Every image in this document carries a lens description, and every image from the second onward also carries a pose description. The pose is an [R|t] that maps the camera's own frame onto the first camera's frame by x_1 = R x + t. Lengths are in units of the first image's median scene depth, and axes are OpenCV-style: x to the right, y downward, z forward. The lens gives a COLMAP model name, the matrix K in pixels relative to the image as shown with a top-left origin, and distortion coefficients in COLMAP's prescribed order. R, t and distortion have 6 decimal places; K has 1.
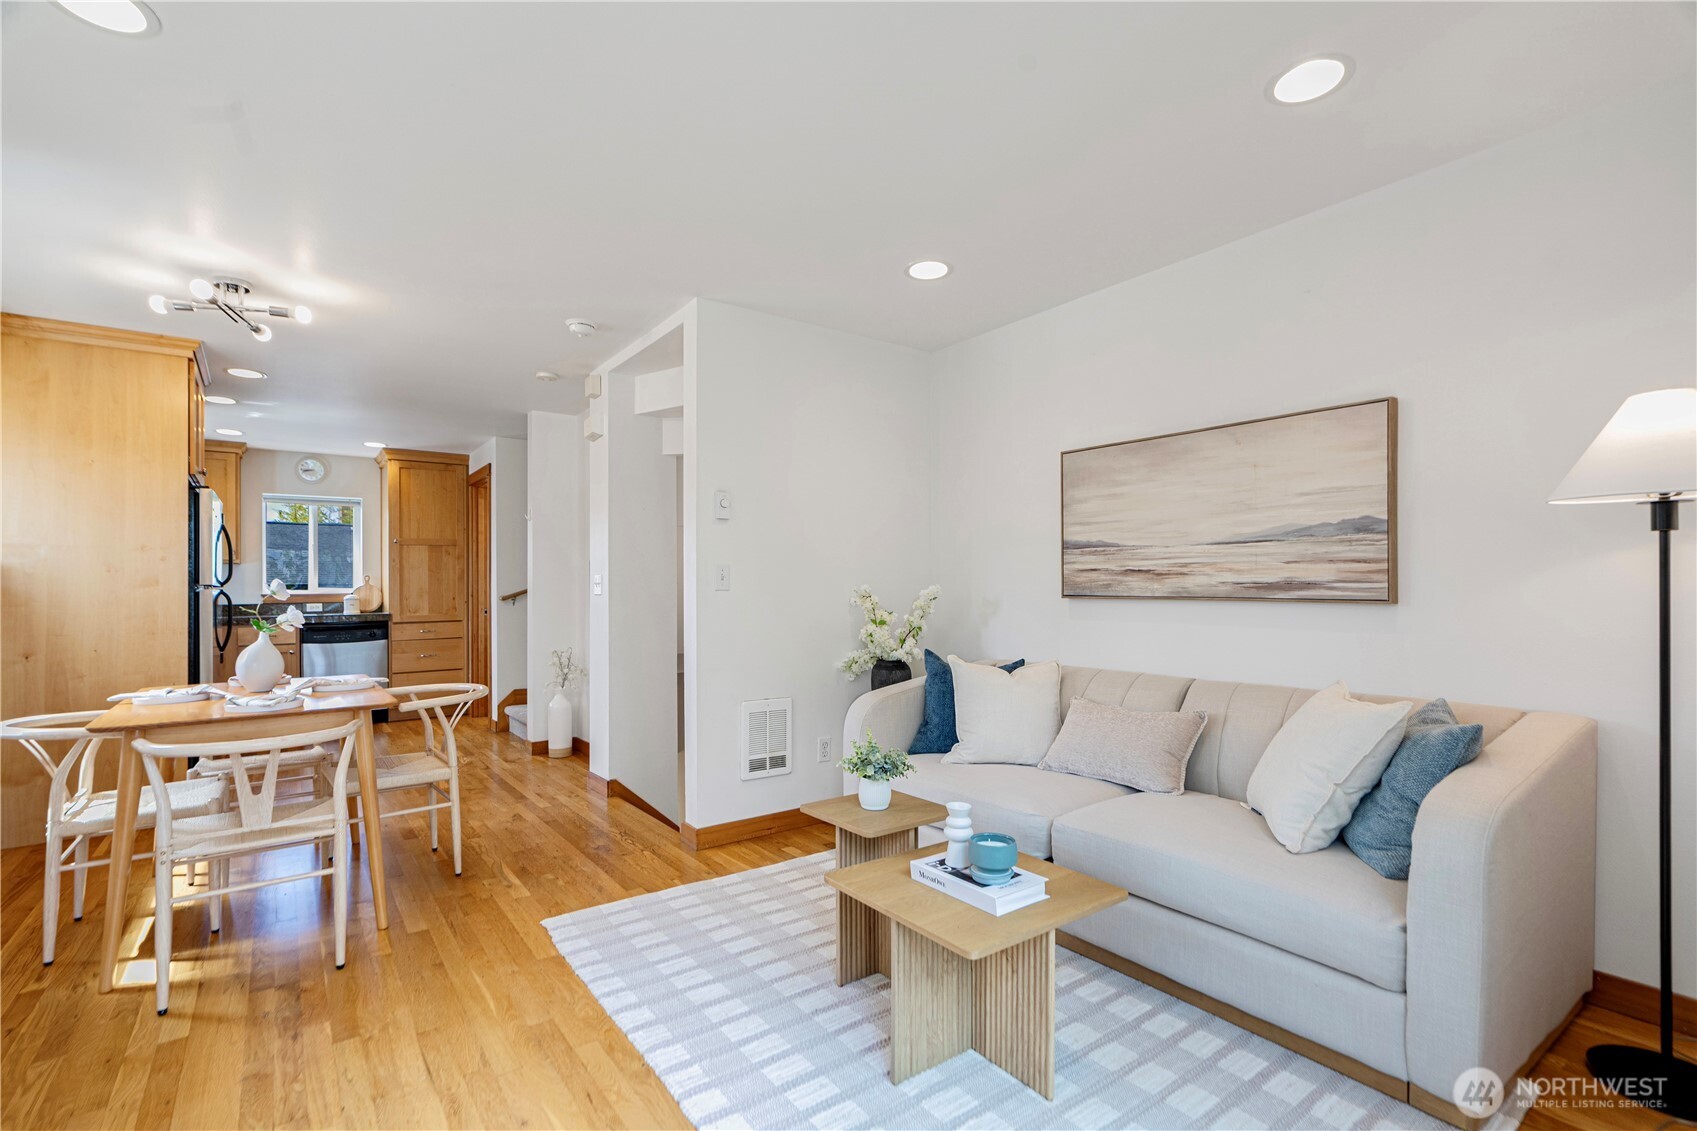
lens RADIAL K [[791.5, 0, 857.0], [0, 791.5, 579.1], [0, 0, 1]] dist [-0.000619, -0.000376]
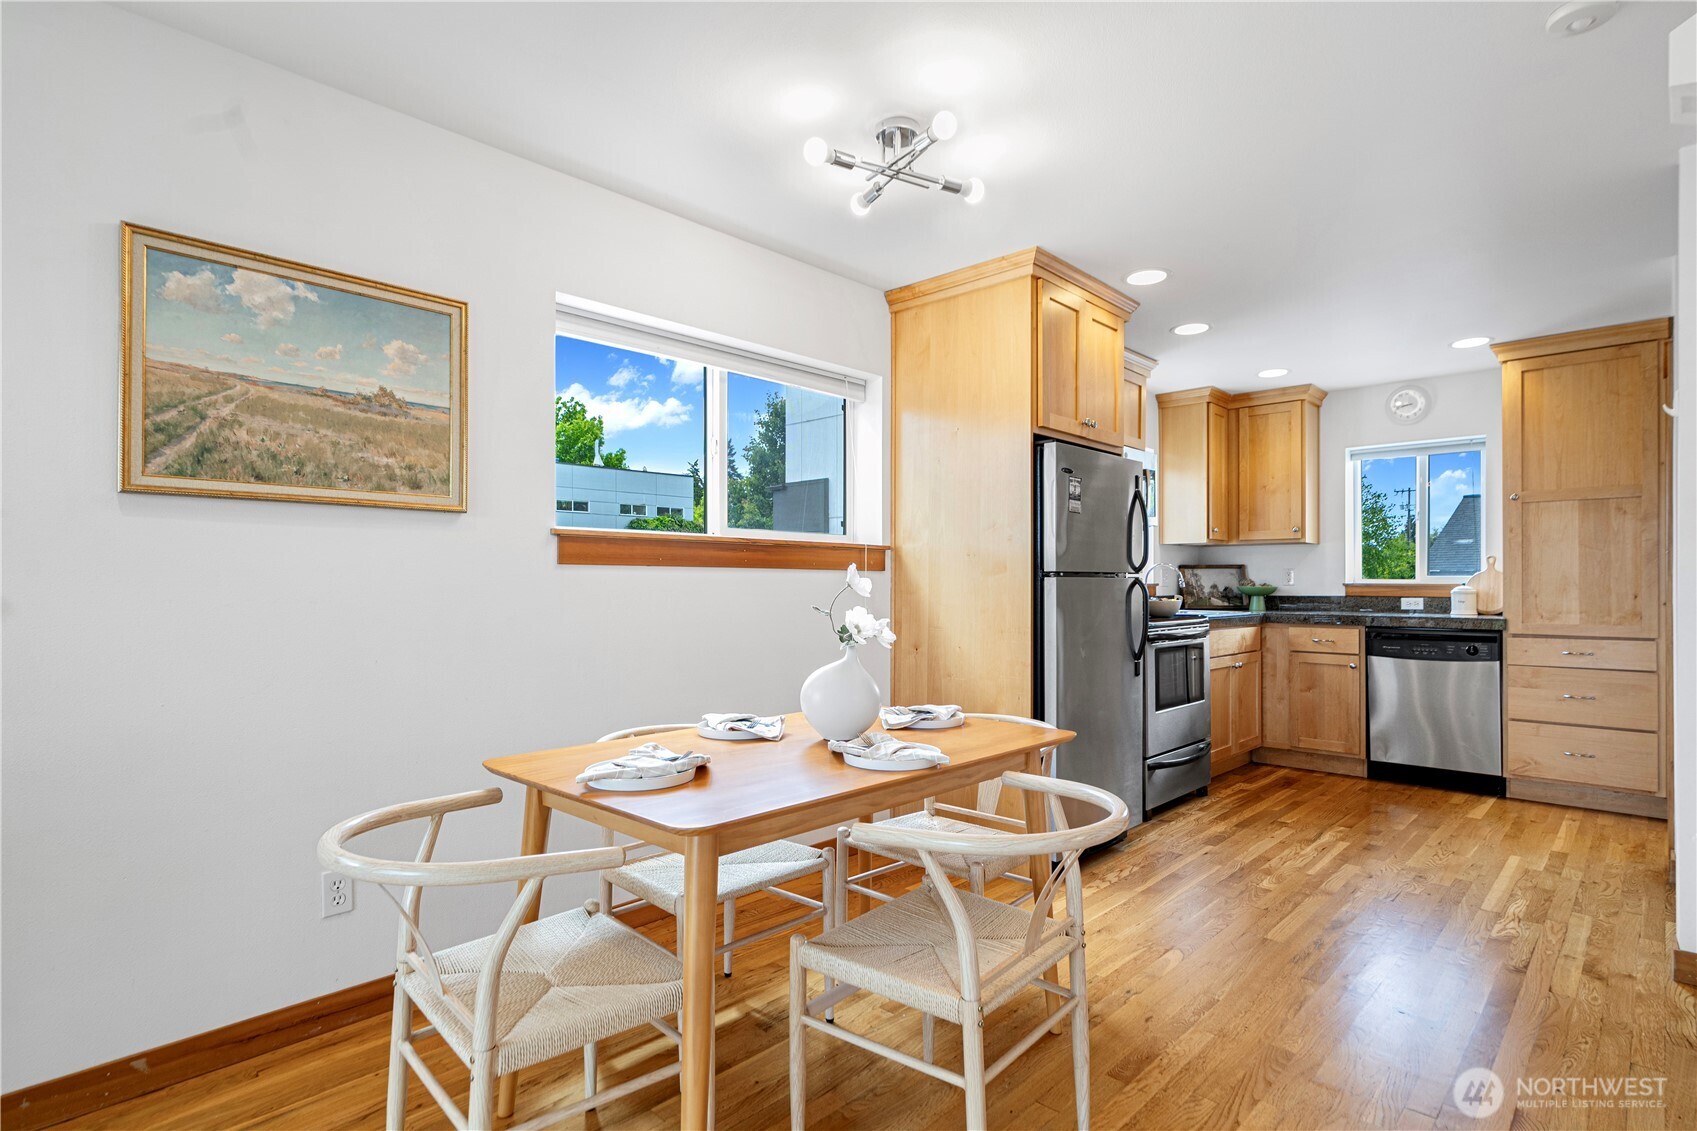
lens RADIAL K [[863.5, 0, 842.3], [0, 863.5, 575.2], [0, 0, 1]] dist [0.001956, 0.000773]
pose [[0.172458, 0.003297, -0.985011, -0.032753], [0.007618, 0.999960, 0.004681, 0.004024], [0.984987, -0.008311, 0.172426, 0.419532]]
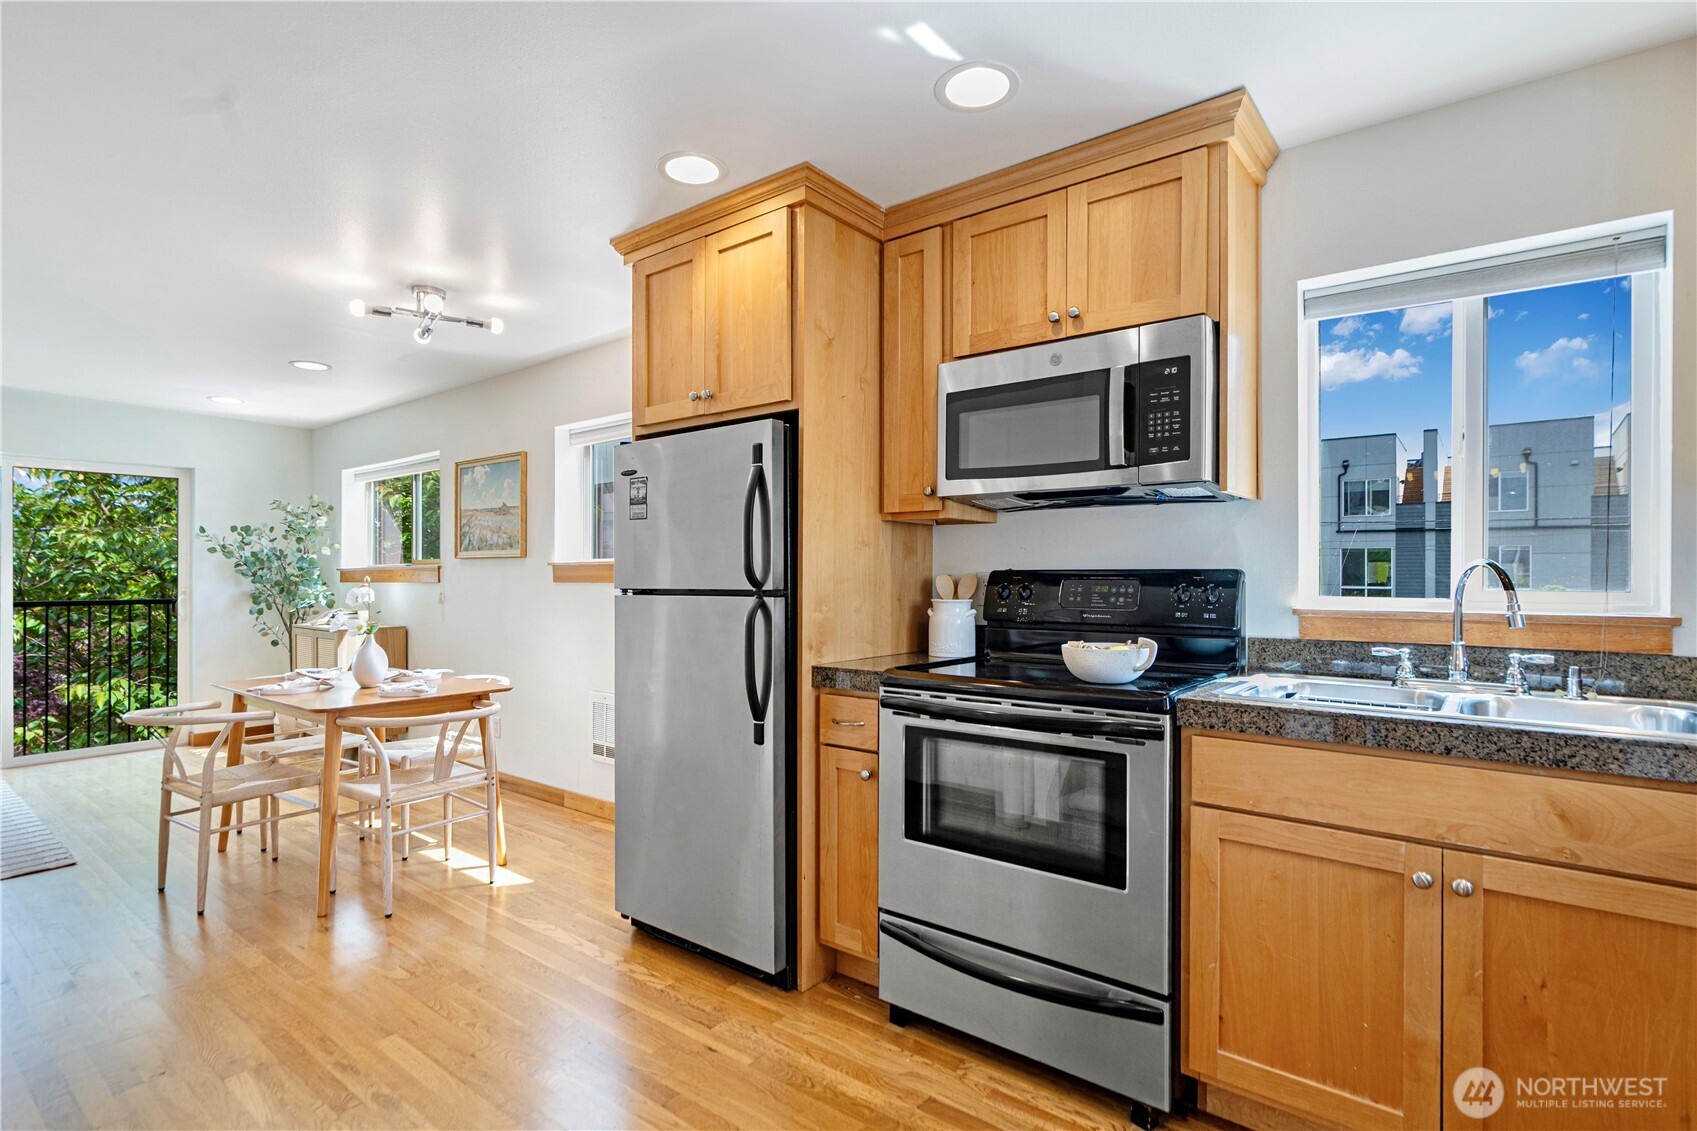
lens RADIAL K [[834.4, 0, 854.7], [0, 834.4, 573.1], [0, 0, 1]] dist [-0.002363, 0.001975]
pose [[-0.963520, 0.010406, -0.267434, -0.515881], [0.014500, 0.999806, -0.013341, 0.004455], [0.267243, -0.016732, -0.963484, 1.091455]]
